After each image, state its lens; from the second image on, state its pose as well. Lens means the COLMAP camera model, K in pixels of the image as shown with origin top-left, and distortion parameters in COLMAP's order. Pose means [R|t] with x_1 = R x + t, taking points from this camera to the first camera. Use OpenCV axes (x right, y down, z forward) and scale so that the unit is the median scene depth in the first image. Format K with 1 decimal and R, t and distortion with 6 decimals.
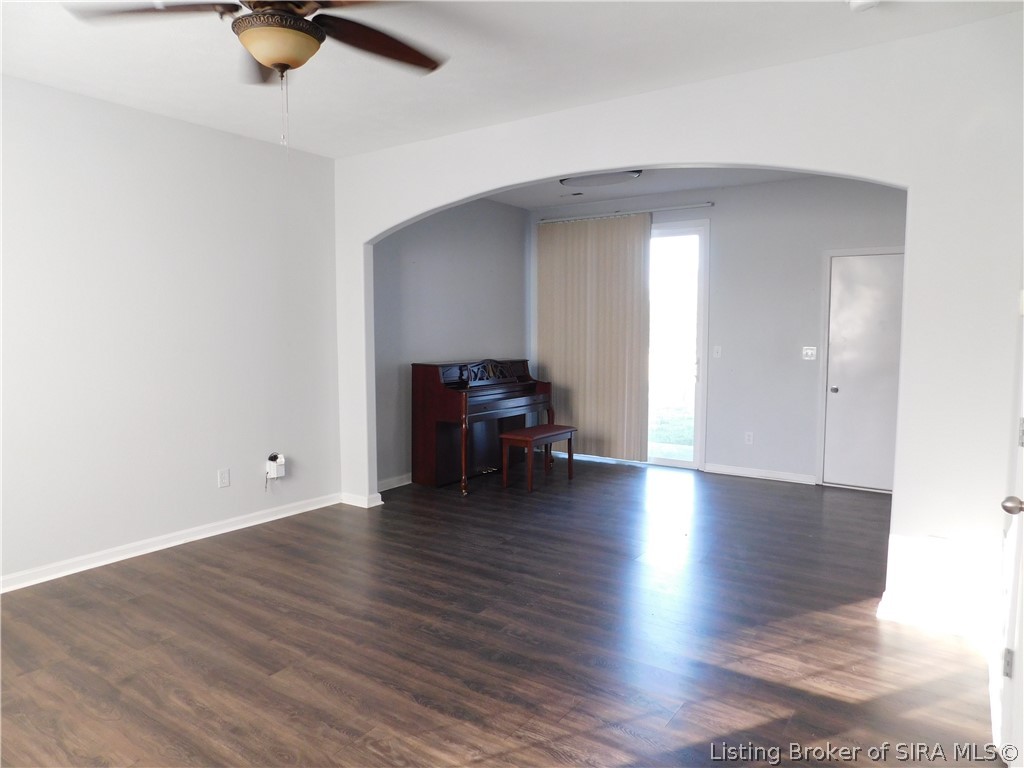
lens RADIAL K [[668.5, 0, 504.1], [0, 668.5, 390.2], [0, 0, 1]] dist [-0.081303, 0.058719]
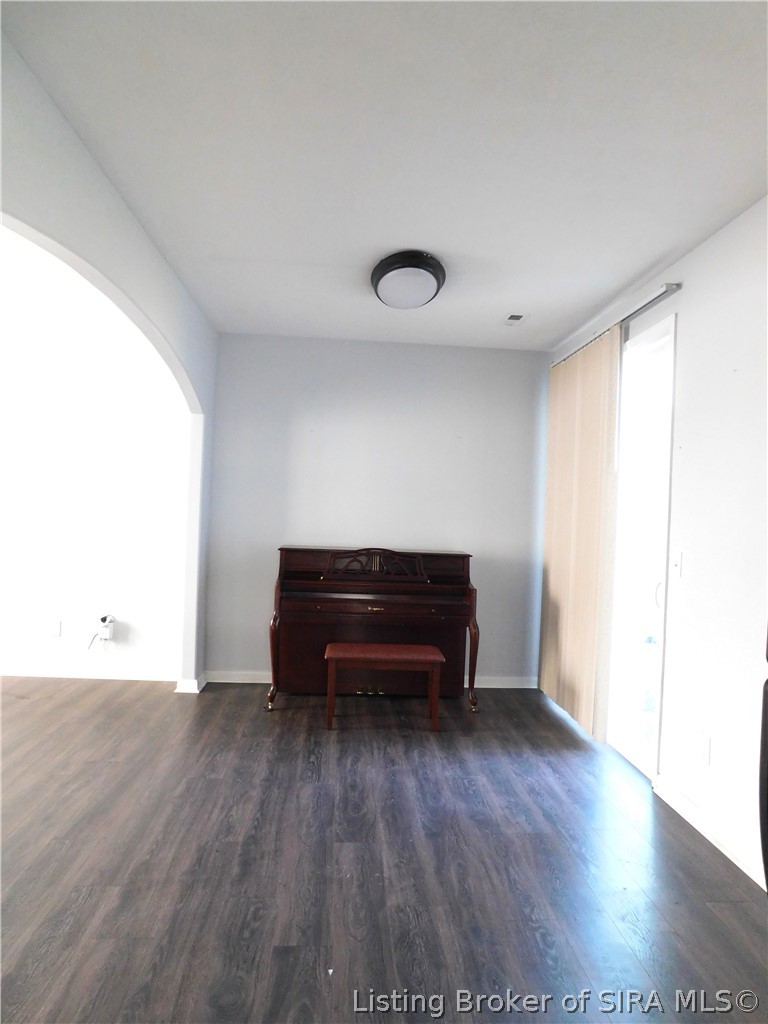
lens RADIAL K [[668.5, 0, 384.0], [0, 668.5, 512.0], [0, 0, 1]] dist [-0.081303, 0.058719]
pose [[0.614999, 0.025251, -0.788124, 0.643035], [-0.113660, 0.991888, -0.056913, -0.051238], [0.780294, 0.124580, 0.612880, 0.575611]]
